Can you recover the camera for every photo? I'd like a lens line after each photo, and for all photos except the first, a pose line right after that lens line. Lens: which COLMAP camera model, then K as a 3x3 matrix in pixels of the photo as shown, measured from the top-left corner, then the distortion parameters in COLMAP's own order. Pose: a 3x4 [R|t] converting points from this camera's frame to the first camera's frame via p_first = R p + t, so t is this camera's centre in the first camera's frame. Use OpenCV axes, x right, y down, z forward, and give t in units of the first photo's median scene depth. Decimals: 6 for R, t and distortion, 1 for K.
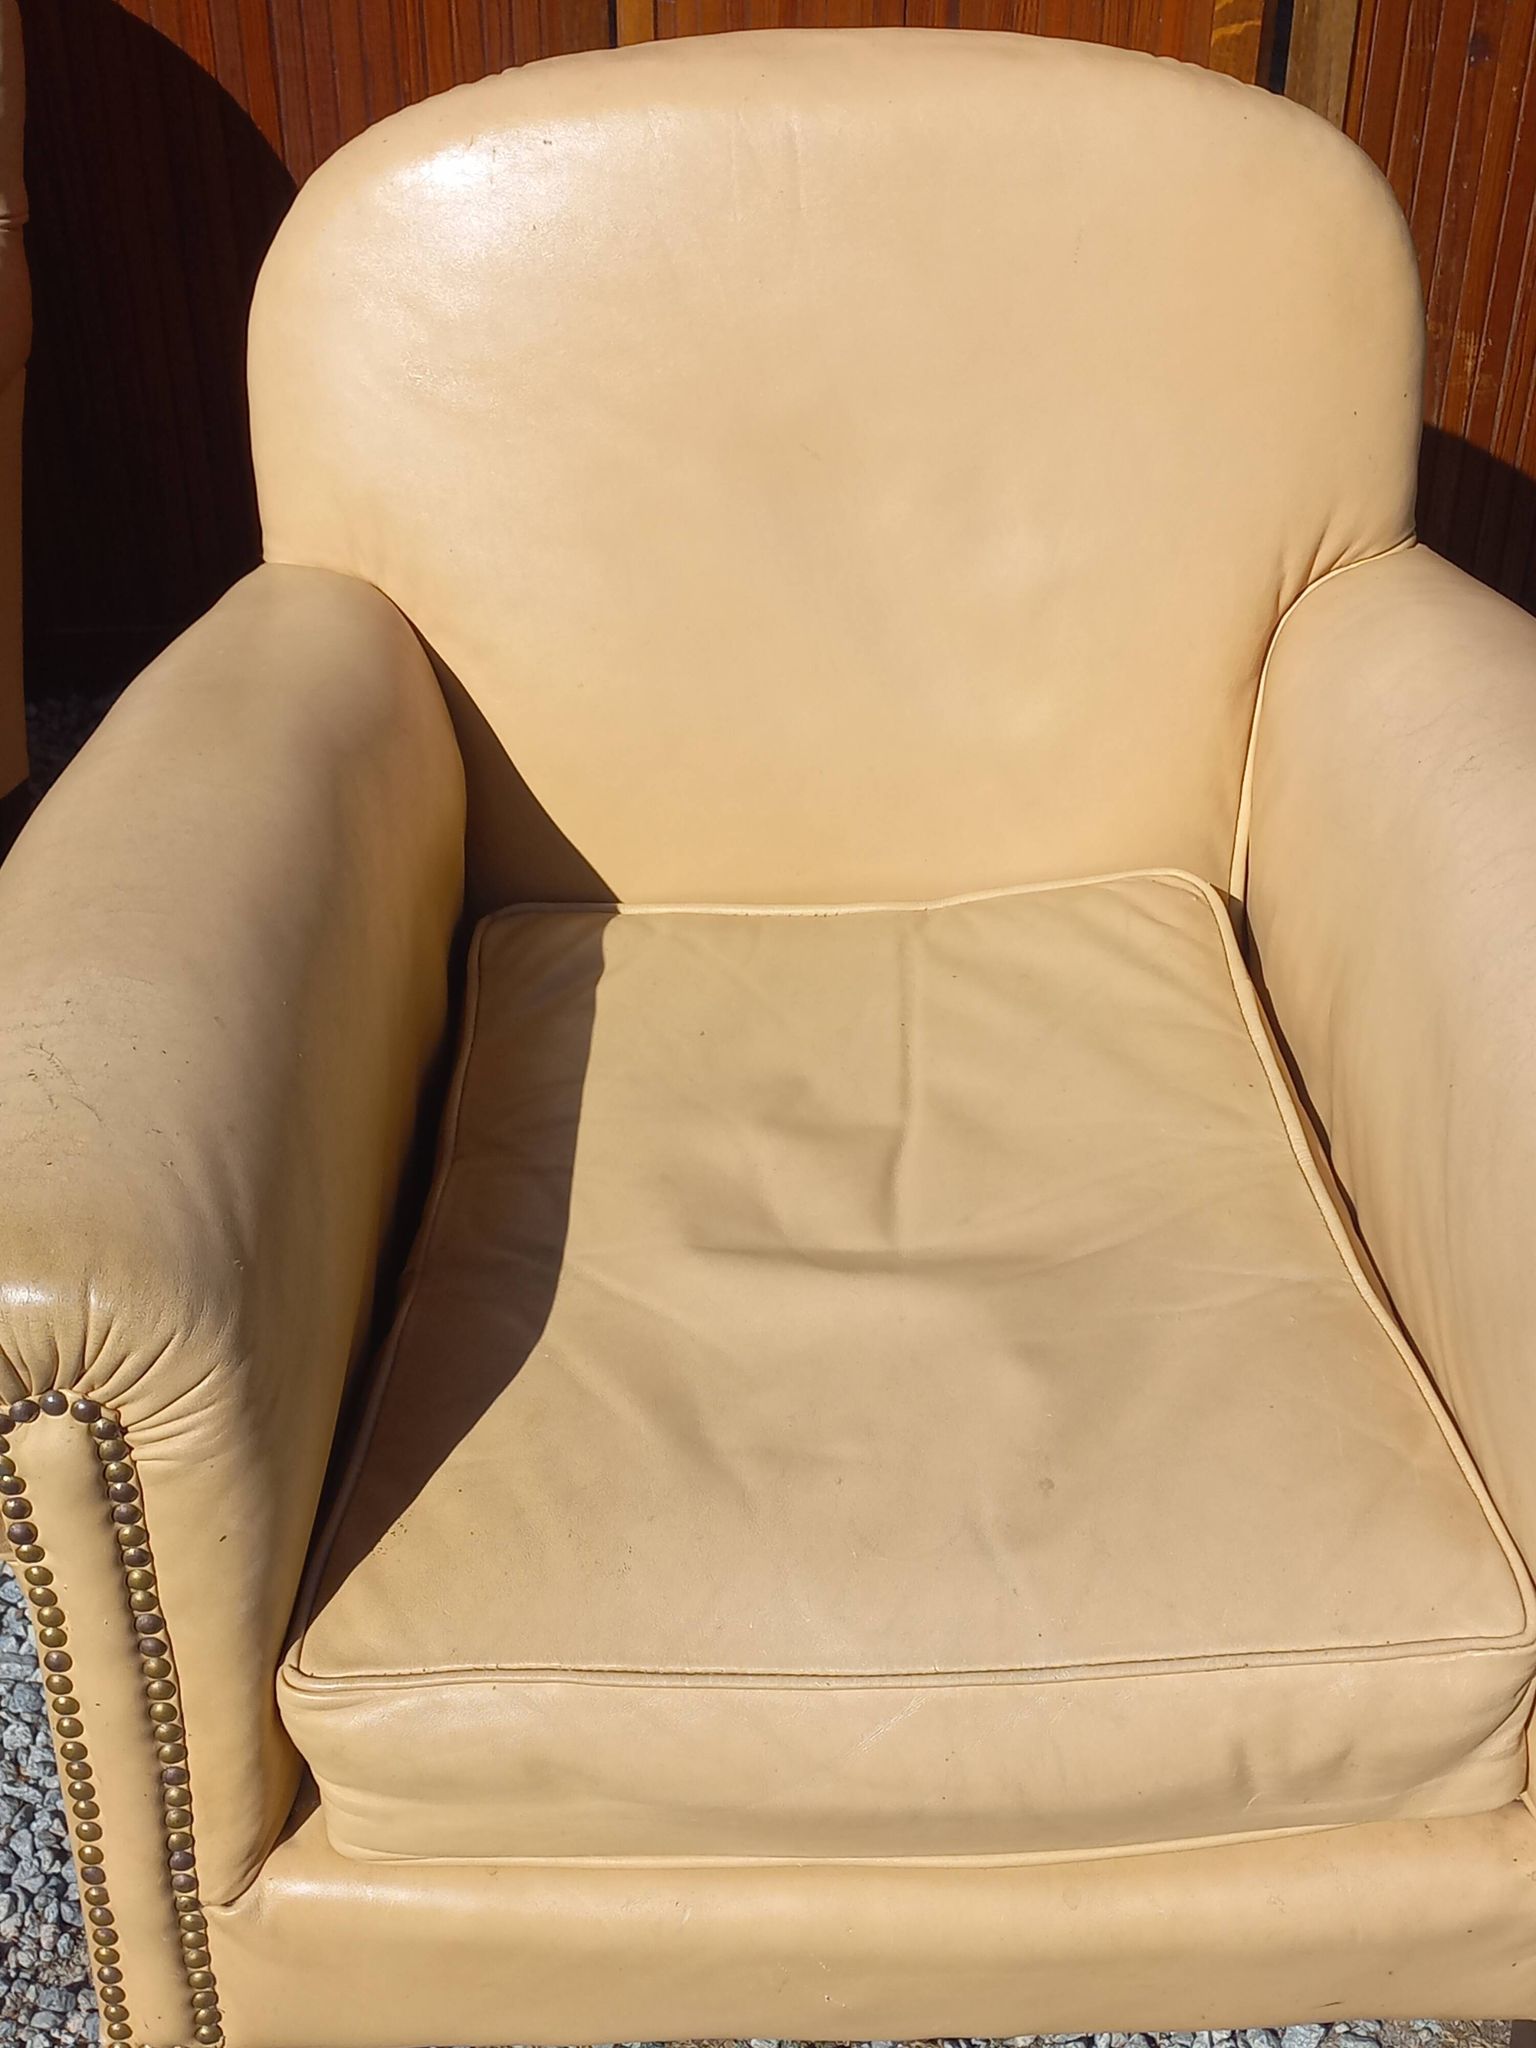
lens RADIAL K [[2952.1, 0, 774.8], [0, 2952.1, 1020.3], [0, 0, 1]] dist [-0.037393, 0.000000]
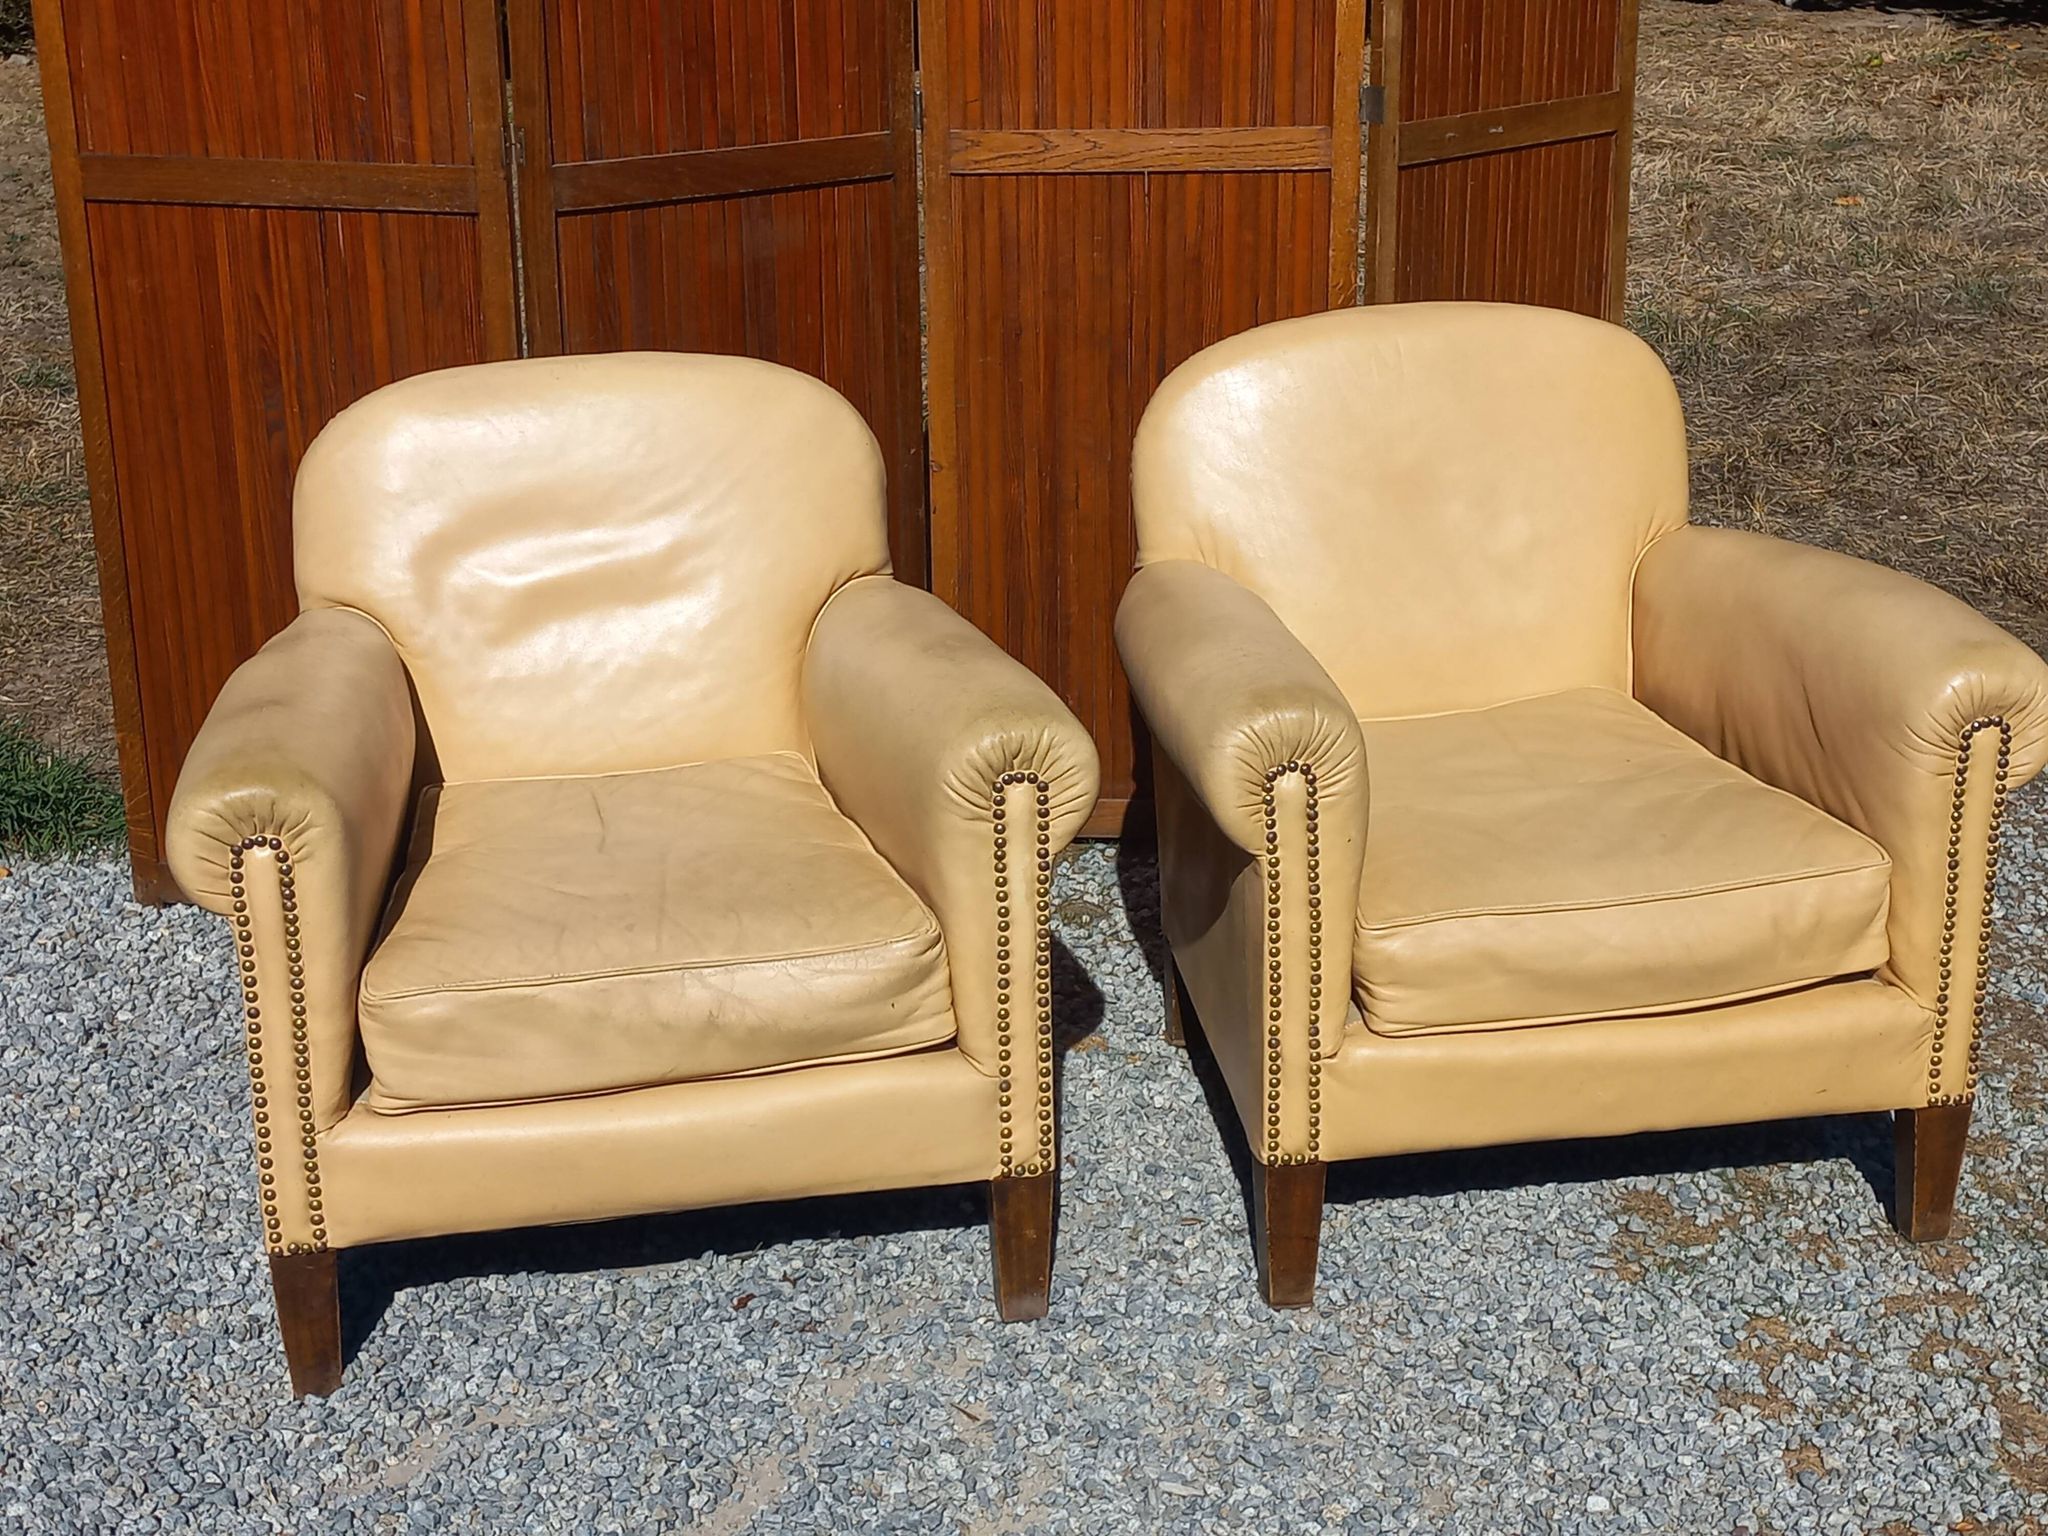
lens RADIAL K [[2967.5, 0, 1050.5], [0, 2967.5, 779.2], [0, 0, 1]] dist [0.075949, 0.000000]
pose [[0.983658, -0.070863, 0.165514, -0.727564], [0.119303, 0.945040, -0.304413, 0.739141], [-0.134846, 0.319184, 0.938050, -1.065910]]
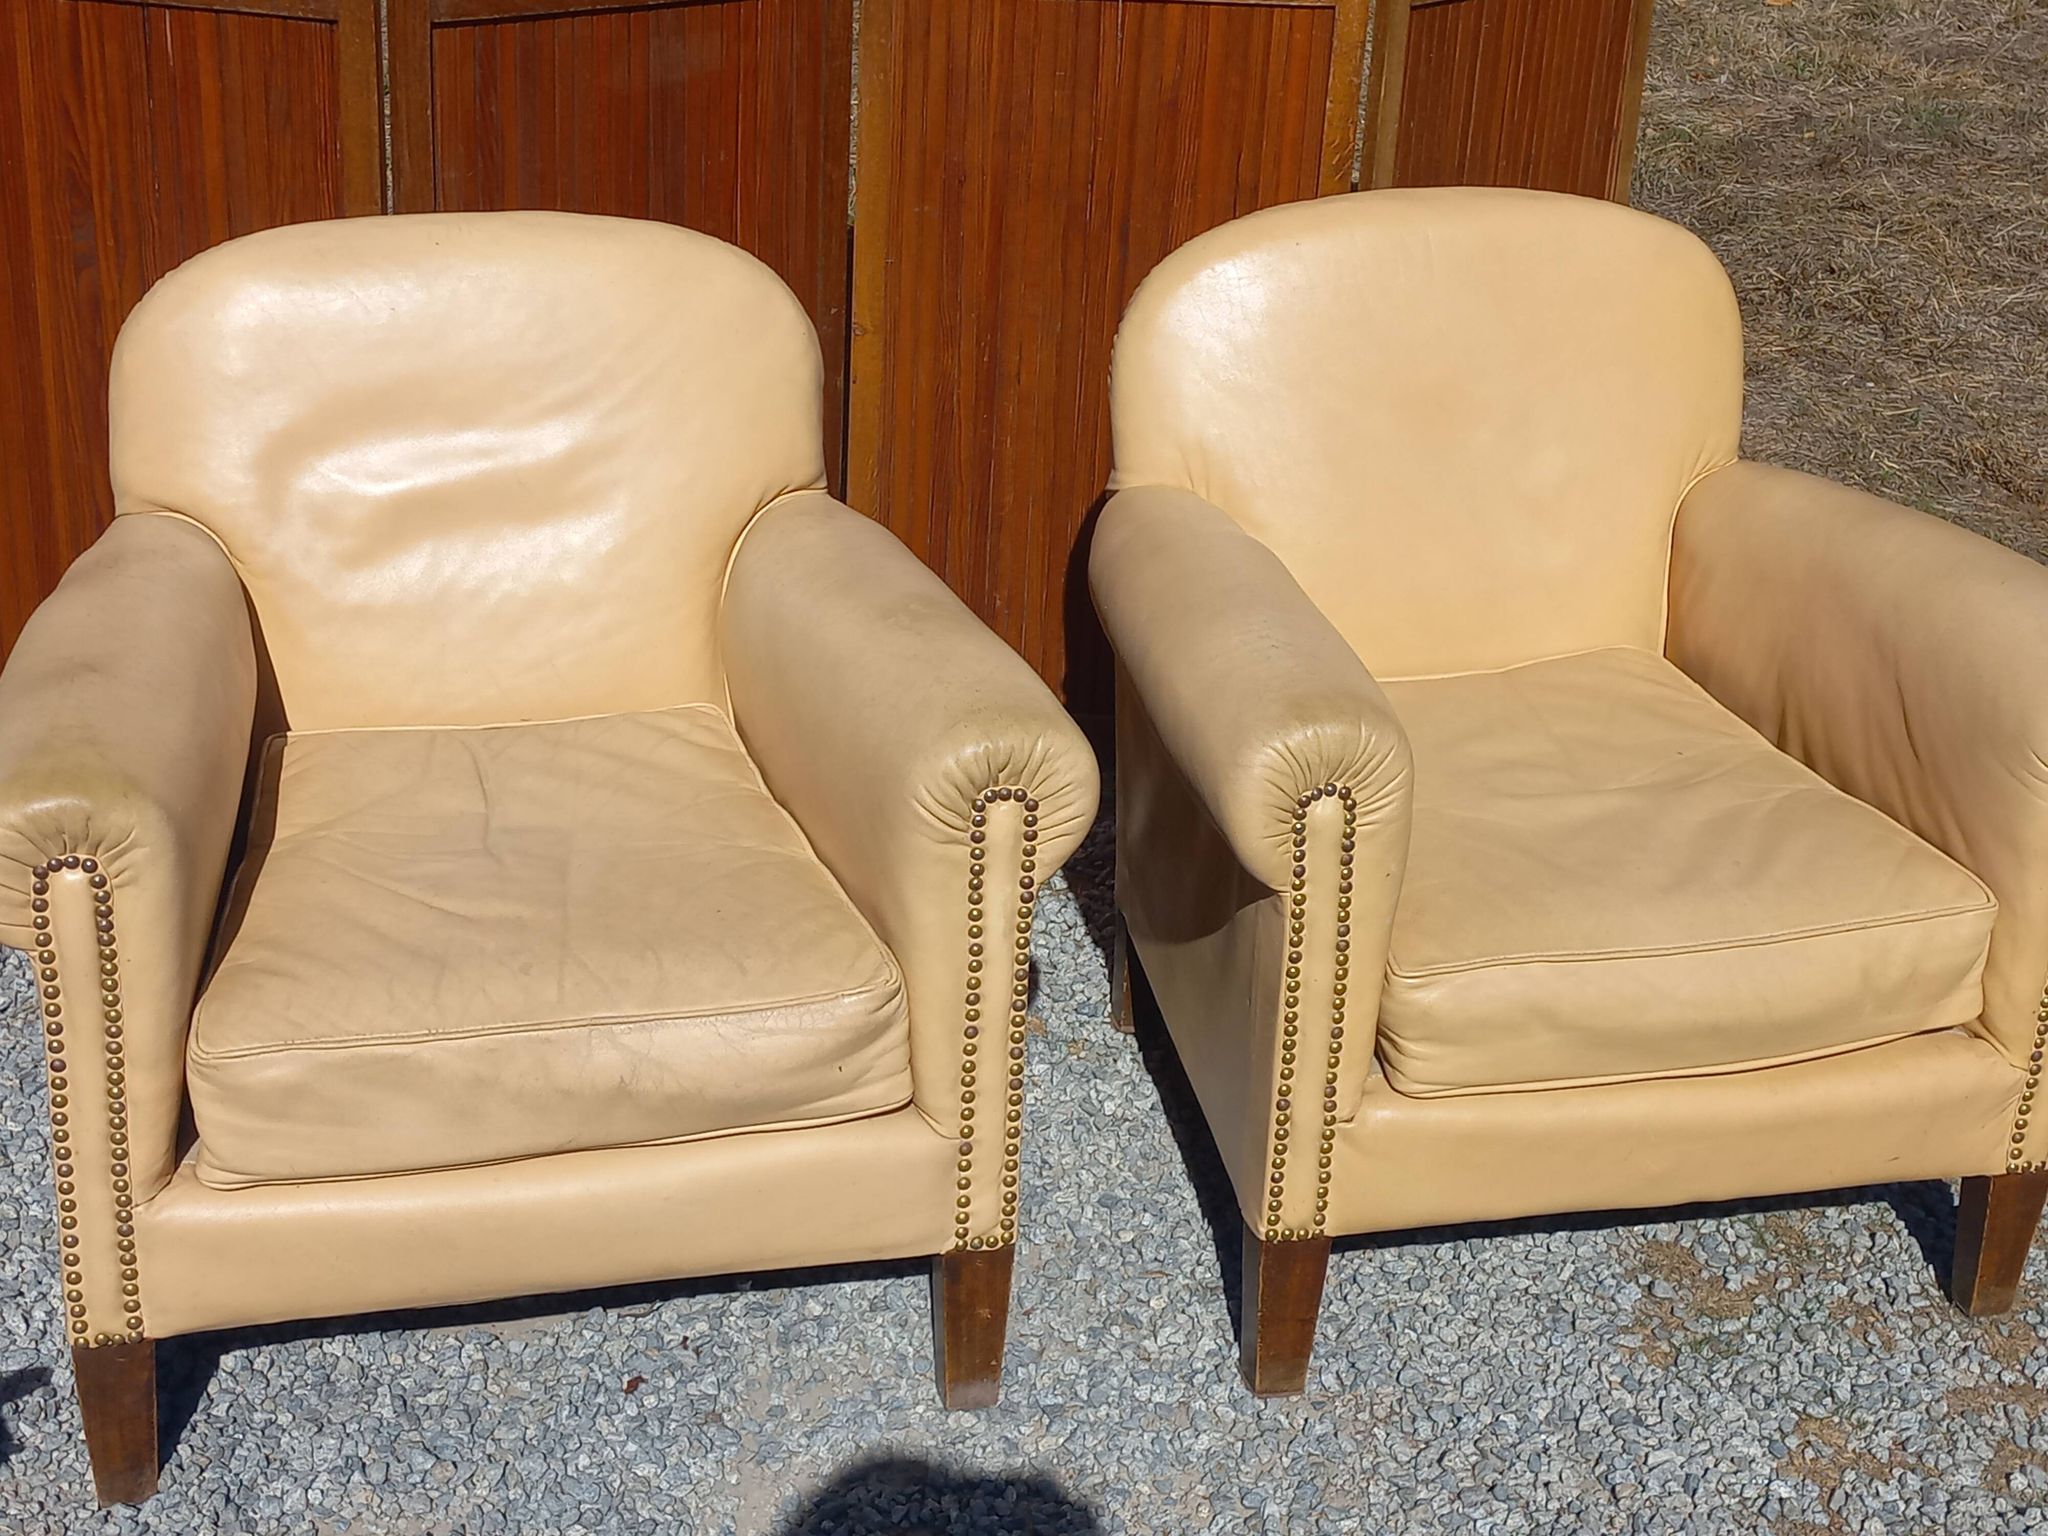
lens RADIAL K [[2967.5, 0, 1017.8], [0, 2967.5, 761.1], [0, 0, 1]] dist [0.075949, 0.000000]
pose [[0.975105, -0.048731, 0.216323, -0.768319], [0.096376, 0.971731, -0.215523, 0.454987], [-0.199705, 0.231005, 0.952237, -0.756266]]
